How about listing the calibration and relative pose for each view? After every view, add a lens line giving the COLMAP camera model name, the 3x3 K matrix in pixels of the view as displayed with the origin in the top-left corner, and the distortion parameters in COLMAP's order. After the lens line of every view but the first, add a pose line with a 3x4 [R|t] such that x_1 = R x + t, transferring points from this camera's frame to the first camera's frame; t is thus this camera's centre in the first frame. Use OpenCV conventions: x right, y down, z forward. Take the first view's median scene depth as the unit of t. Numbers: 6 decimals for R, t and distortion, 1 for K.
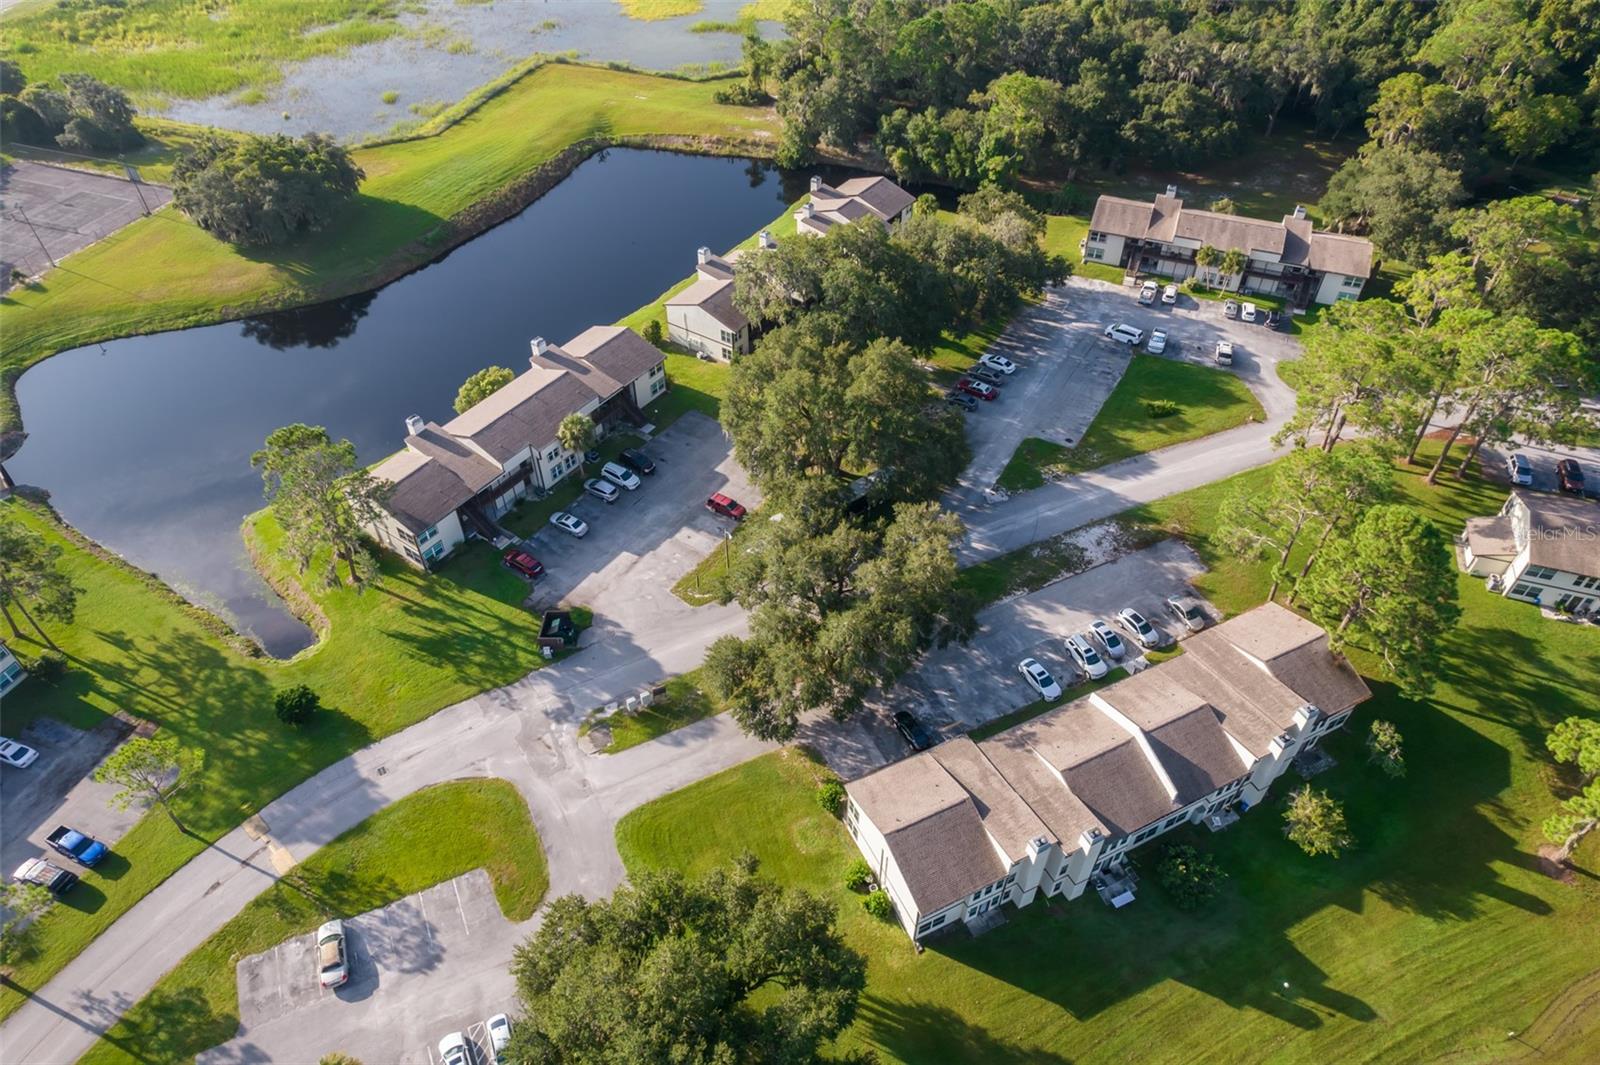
lens RADIAL K [[1026.5, 0, 803.4], [0, 1026.5, 534.1], [0, 0, 1]] dist [-0.072318, 0.085068]
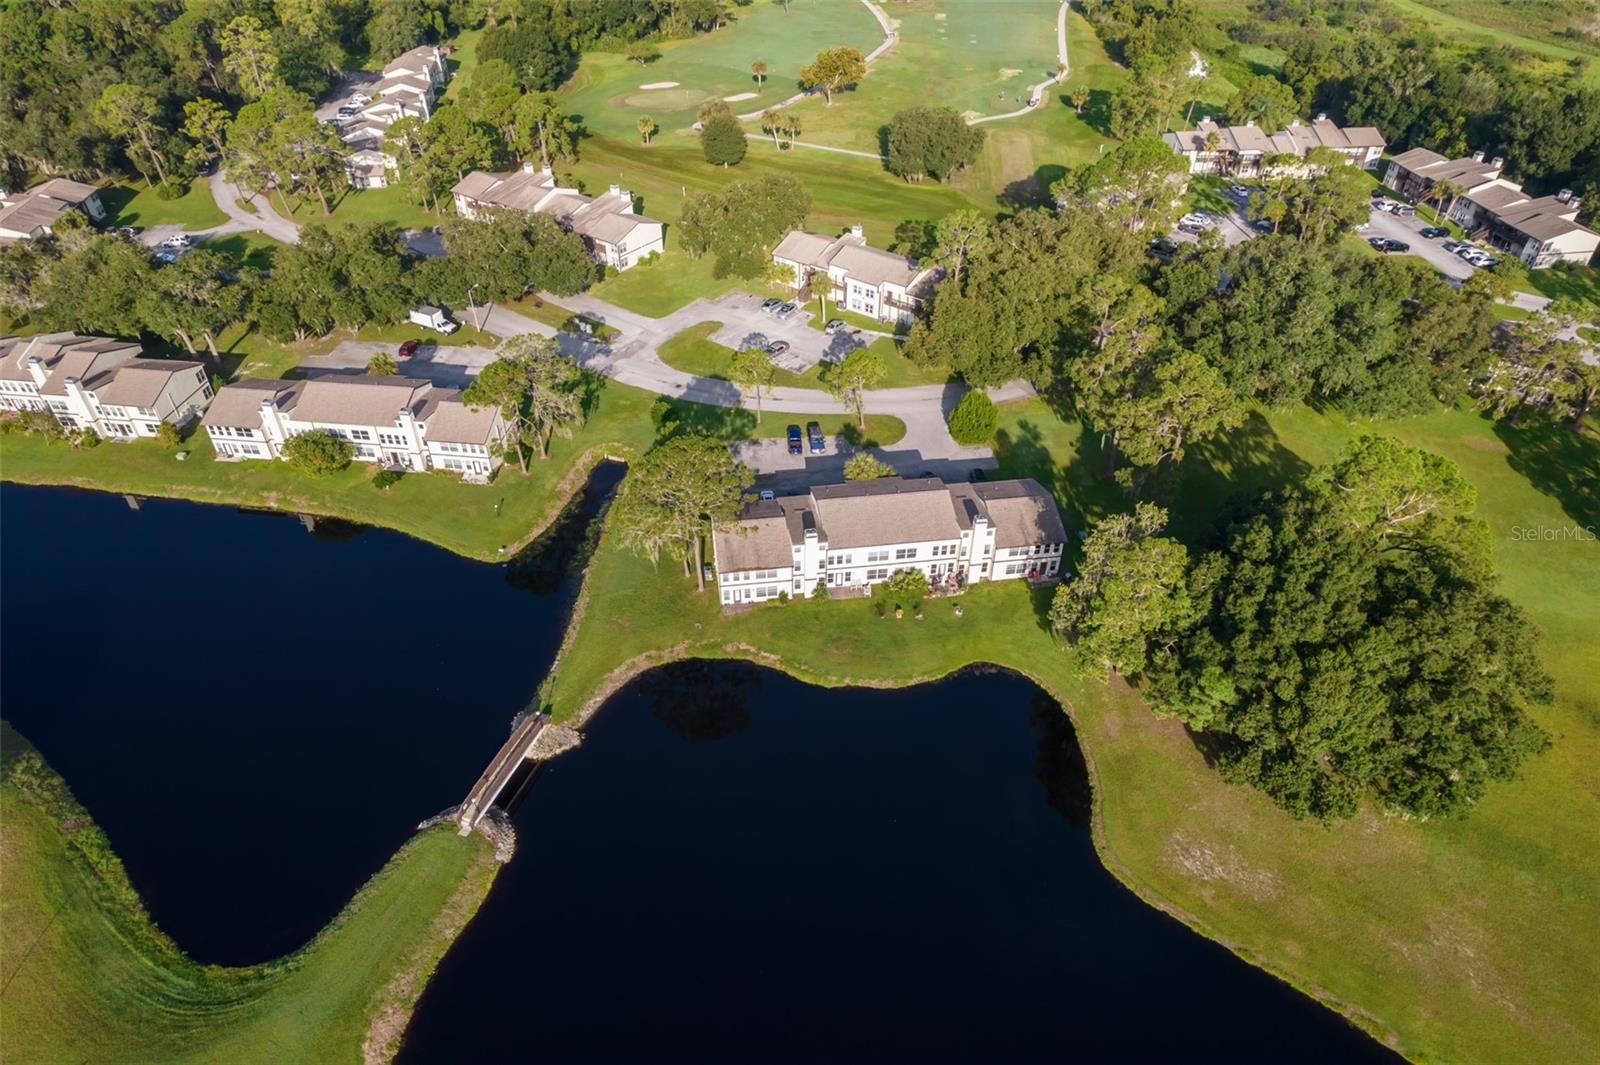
lens RADIAL K [[1026.5, 0, 803.4], [0, 1026.5, 534.1], [0, 0, 1]] dist [-0.072318, 0.085068]
pose [[-0.467620, -0.546507, 0.694738, -1.704714], [0.608608, 0.370928, 0.701433, -0.689094], [-0.641036, 0.750828, 0.159156, 0.733306]]
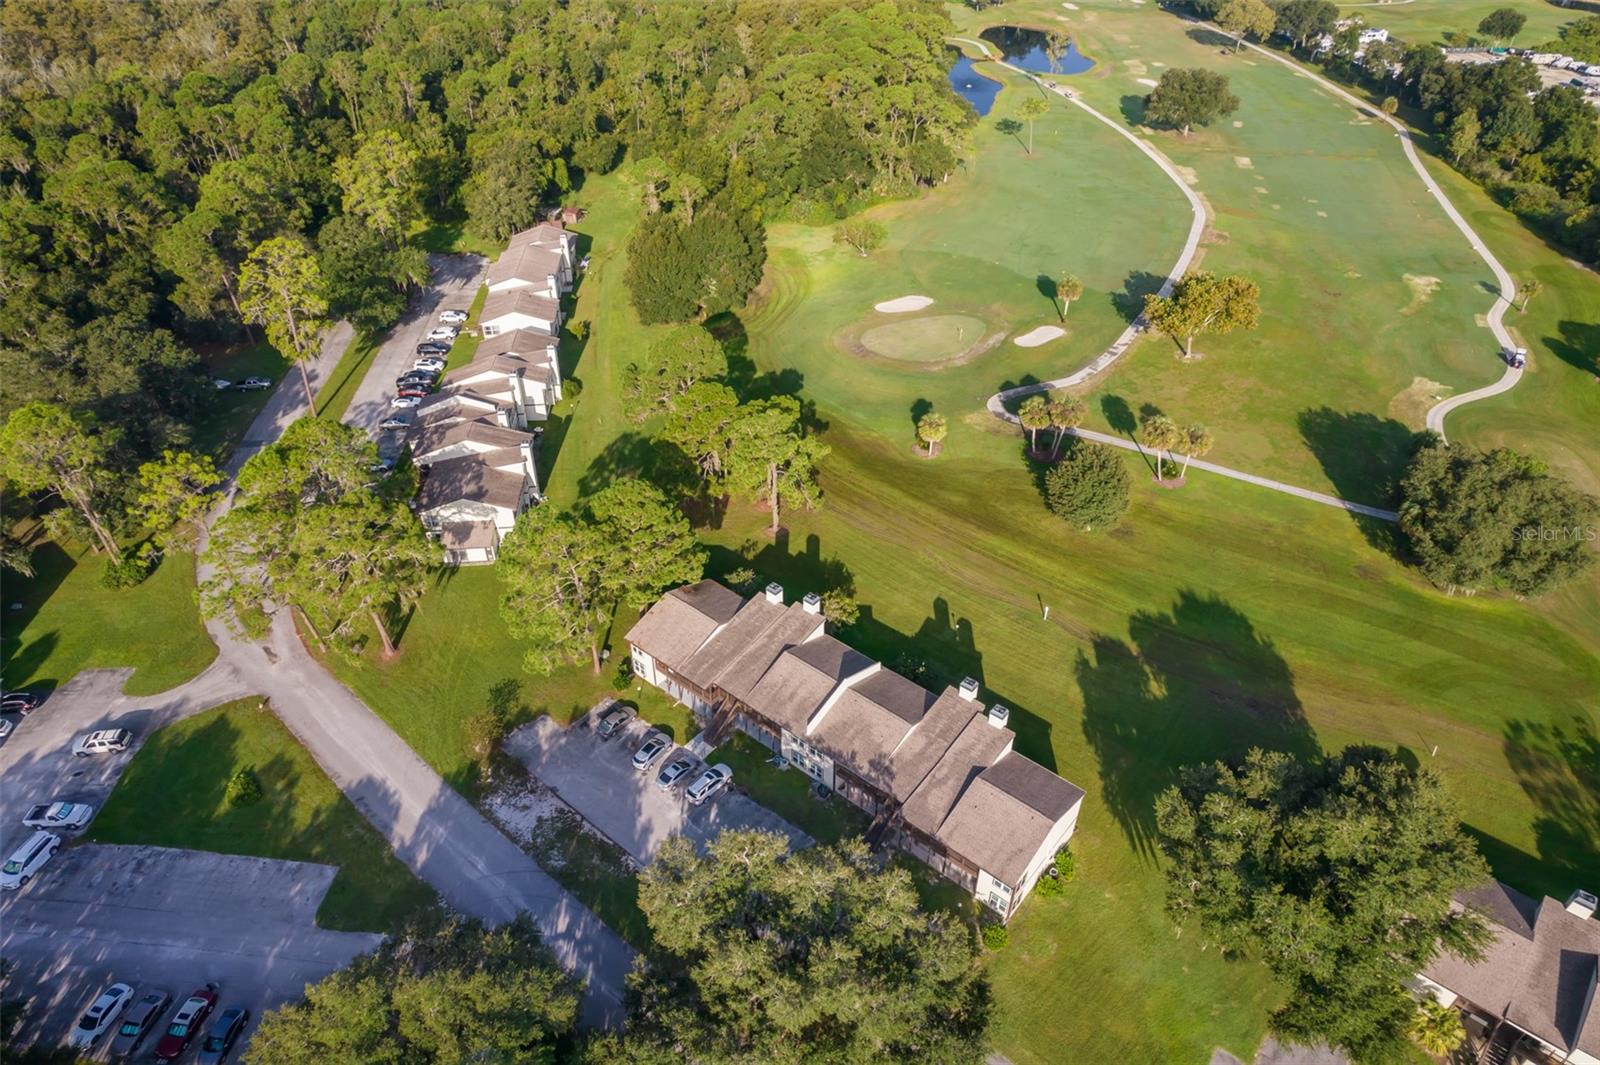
lens RADIAL K [[1026.5, 0, 803.4], [0, 1026.5, 534.1], [0, 0, 1]] dist [-0.072318, 0.085068]
pose [[-0.414452, -0.543335, 0.730080, -0.349481], [0.627250, 0.410702, 0.661726, -0.576240], [-0.659384, 0.732196, 0.170590, 0.609556]]
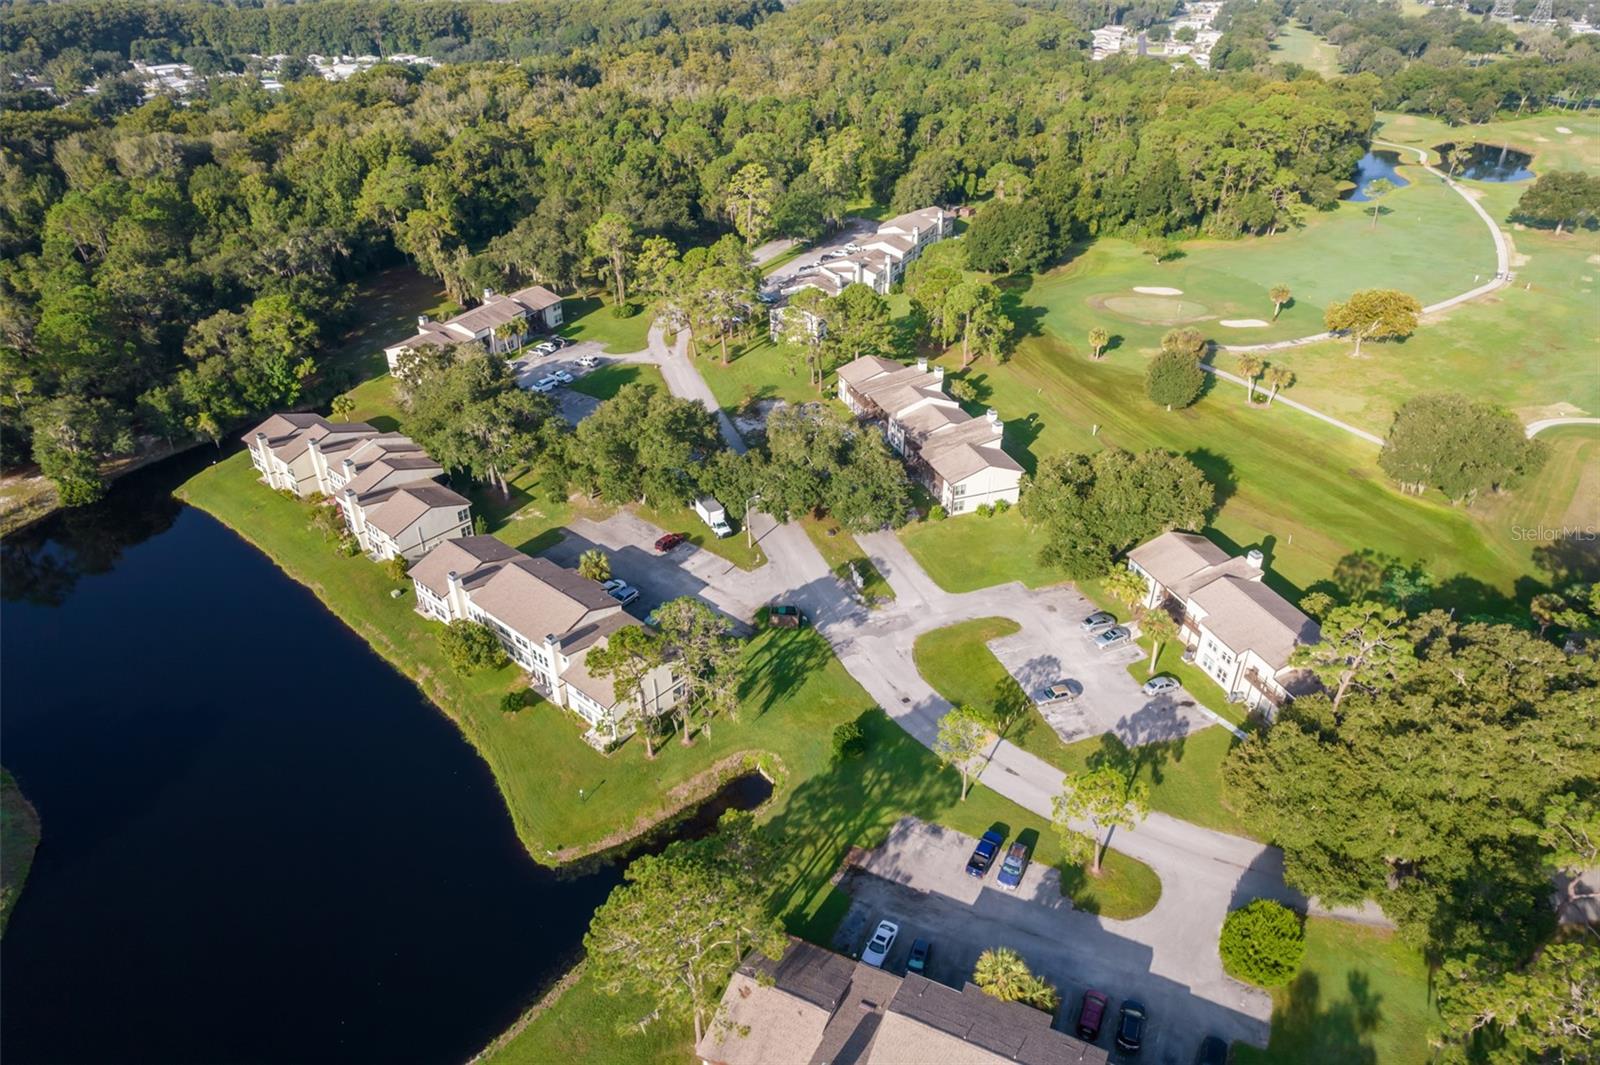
lens RADIAL K [[1026.5, 0, 803.4], [0, 1026.5, 534.1], [0, 0, 1]] dist [-0.072318, 0.085068]
pose [[0.103060, -0.514932, 0.851013, -1.331901], [0.684618, 0.657388, 0.314864, -0.375331], [-0.721579, 0.550169, 0.420282, 0.406936]]
